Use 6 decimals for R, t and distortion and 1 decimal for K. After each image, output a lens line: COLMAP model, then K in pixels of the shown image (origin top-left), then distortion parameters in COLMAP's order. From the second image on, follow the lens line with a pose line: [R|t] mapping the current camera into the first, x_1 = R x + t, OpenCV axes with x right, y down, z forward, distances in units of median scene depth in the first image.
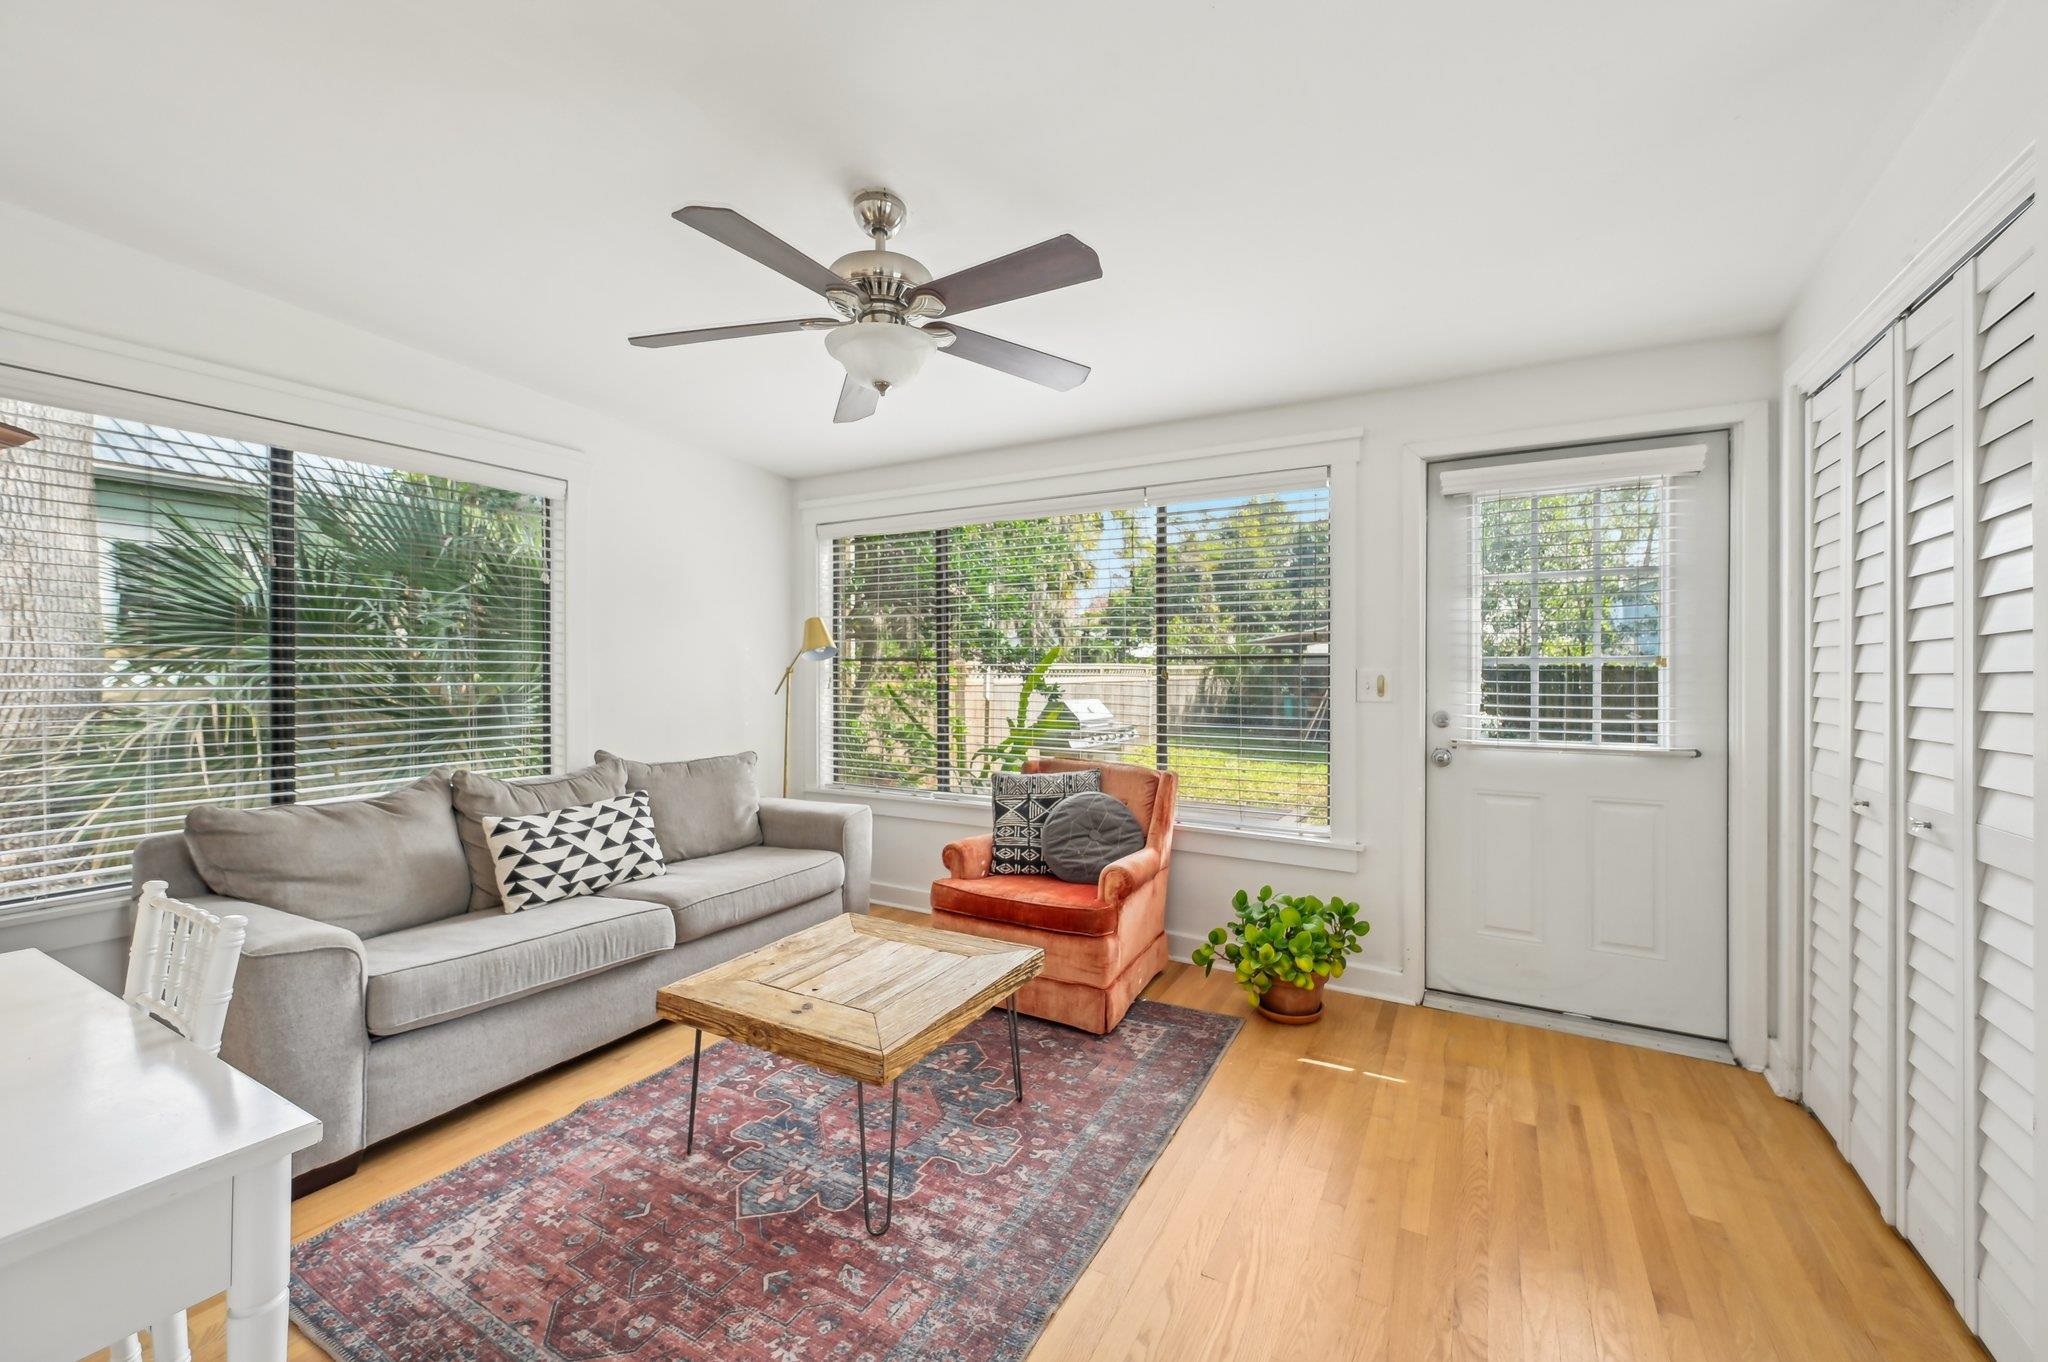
lens RADIAL K [[816.9, 0, 1021.4], [0, 816.9, 672.3], [0, 0, 1]] dist [0.002219, -0.001321]
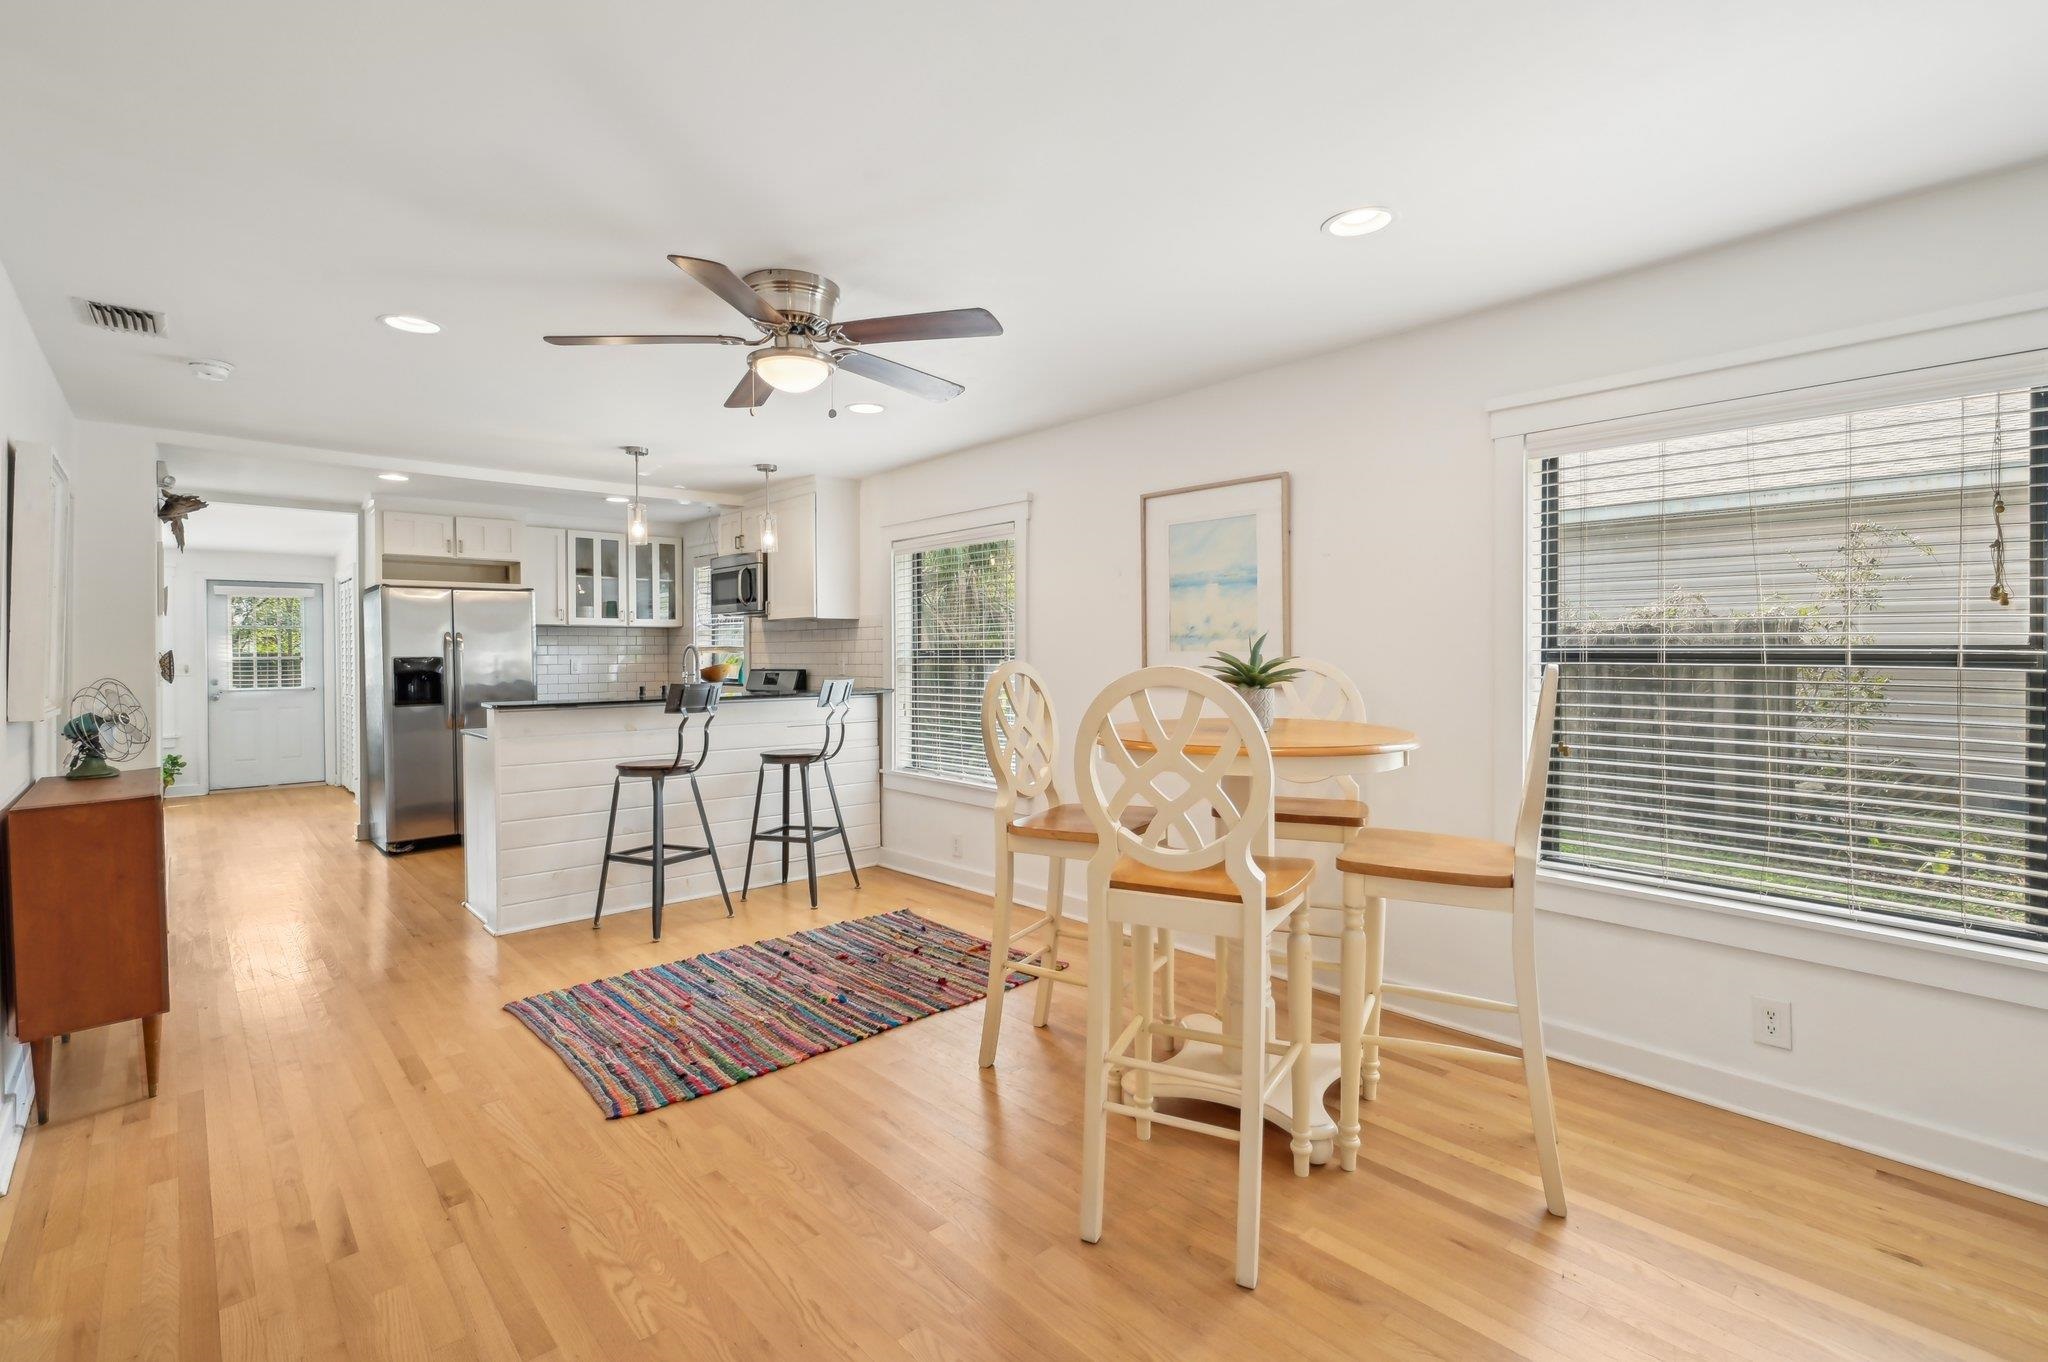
lens RADIAL K [[951.7, 0, 1033.1], [0, 951.7, 646.3], [0, 0, 1]] dist [0.012342, -0.007494]
pose [[0.302650, -0.005526, 0.953086, -1.580464], [0.008458, 0.999959, 0.003112, -0.042442], [-0.953064, 0.007119, 0.302685, -2.374042]]
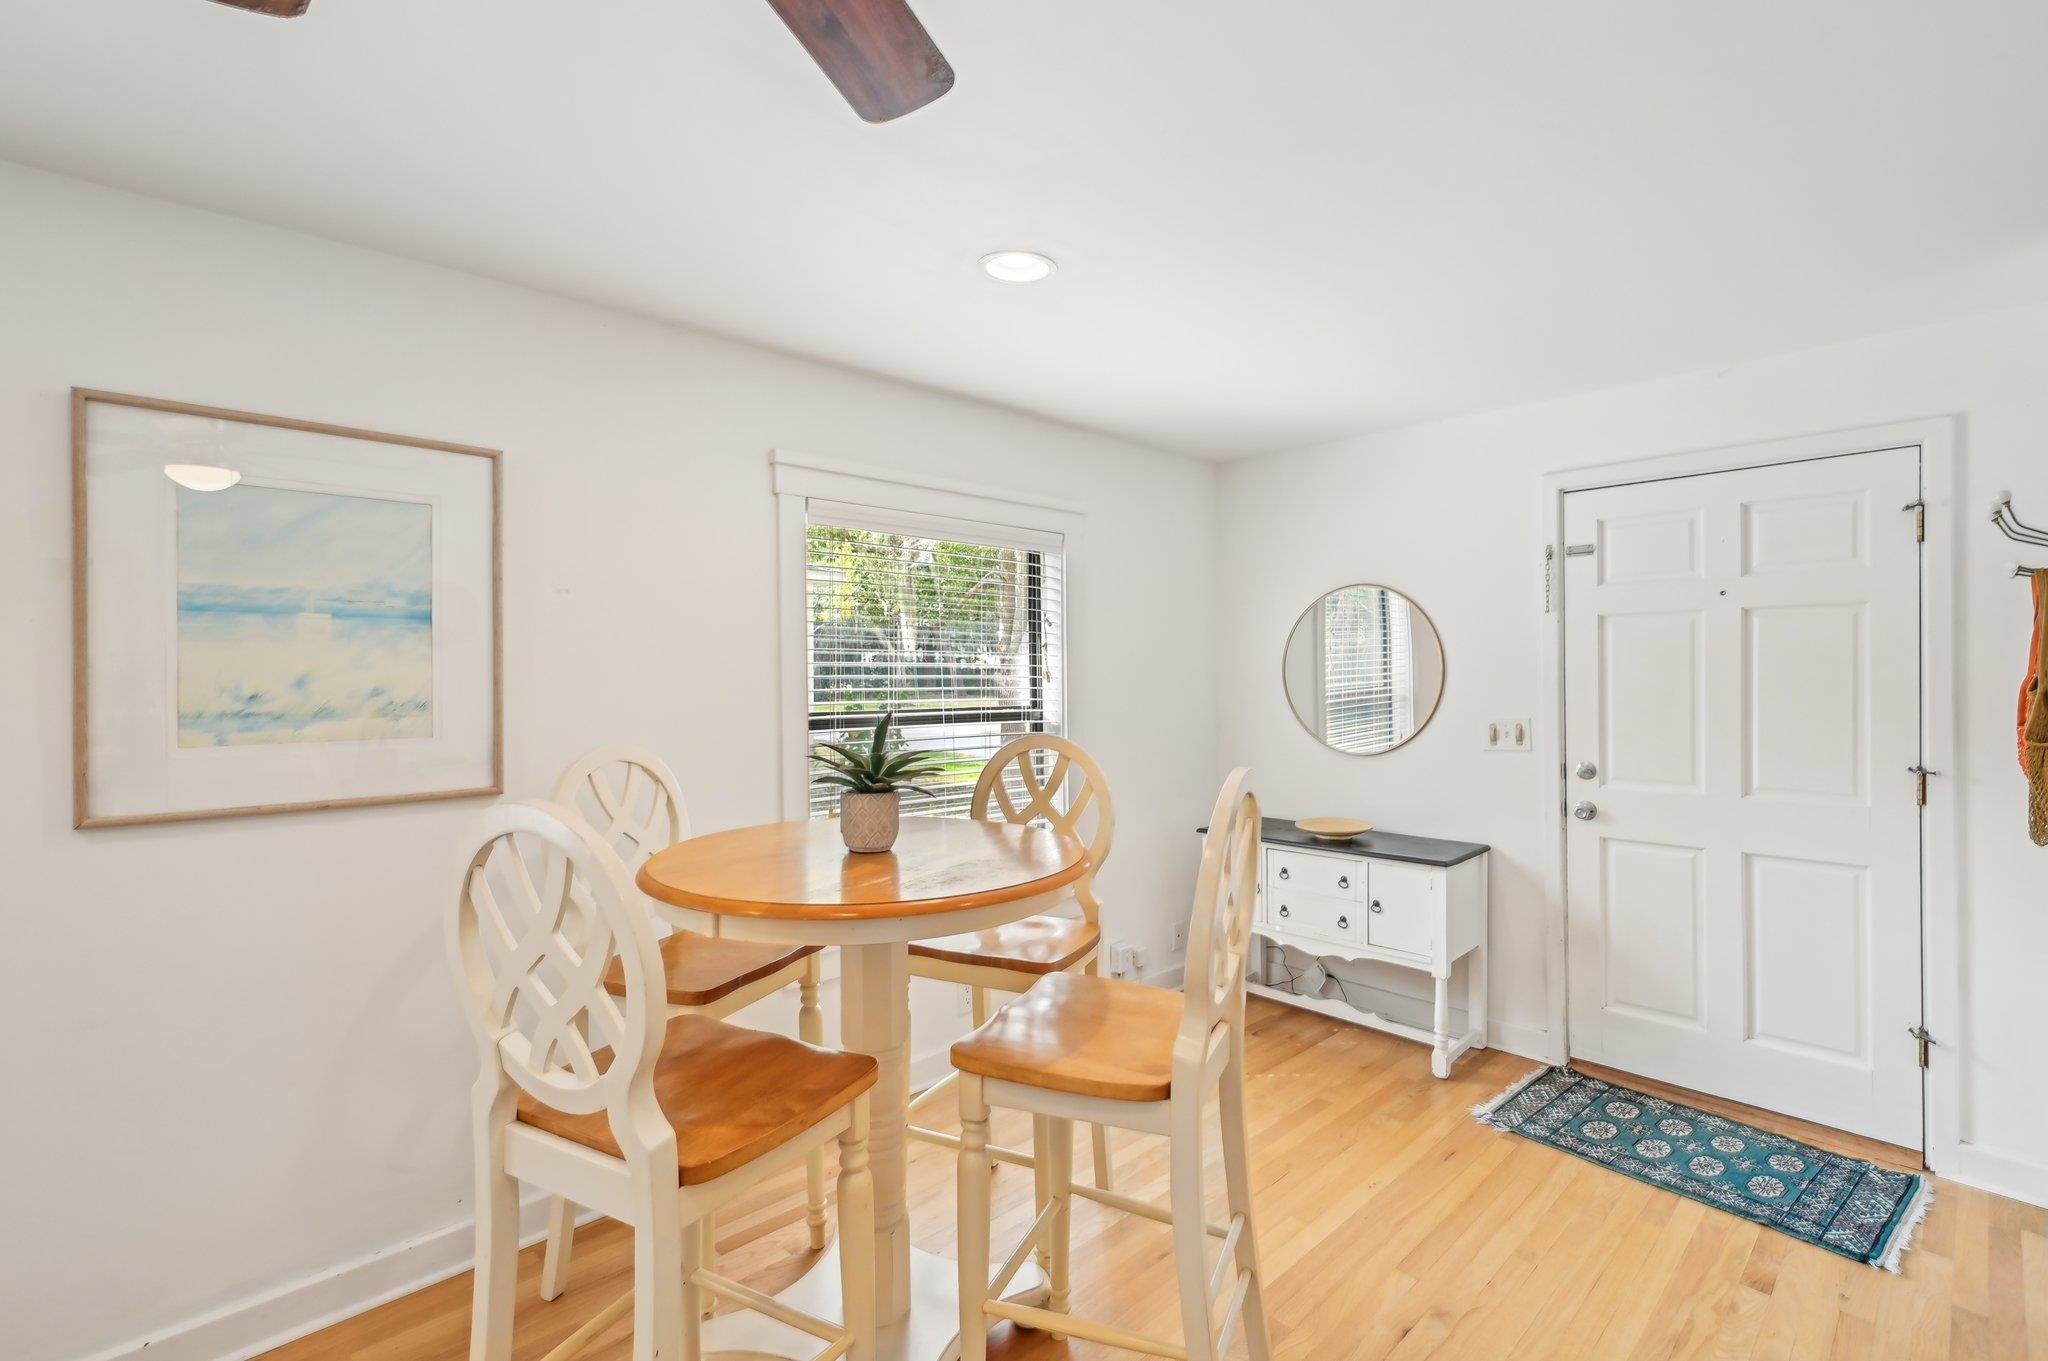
lens RADIAL K [[953.3, 0, 1020.6], [0, 953.3, 672.3], [0, 0, 1]] dist [-0.004919, -0.000754]
pose [[-0.964002, 0.000357, 0.265894, -0.894298], [0.000551, 1.000000, 0.000655, -0.082096], [-0.265894, 0.000778, -0.964002, -1.648688]]
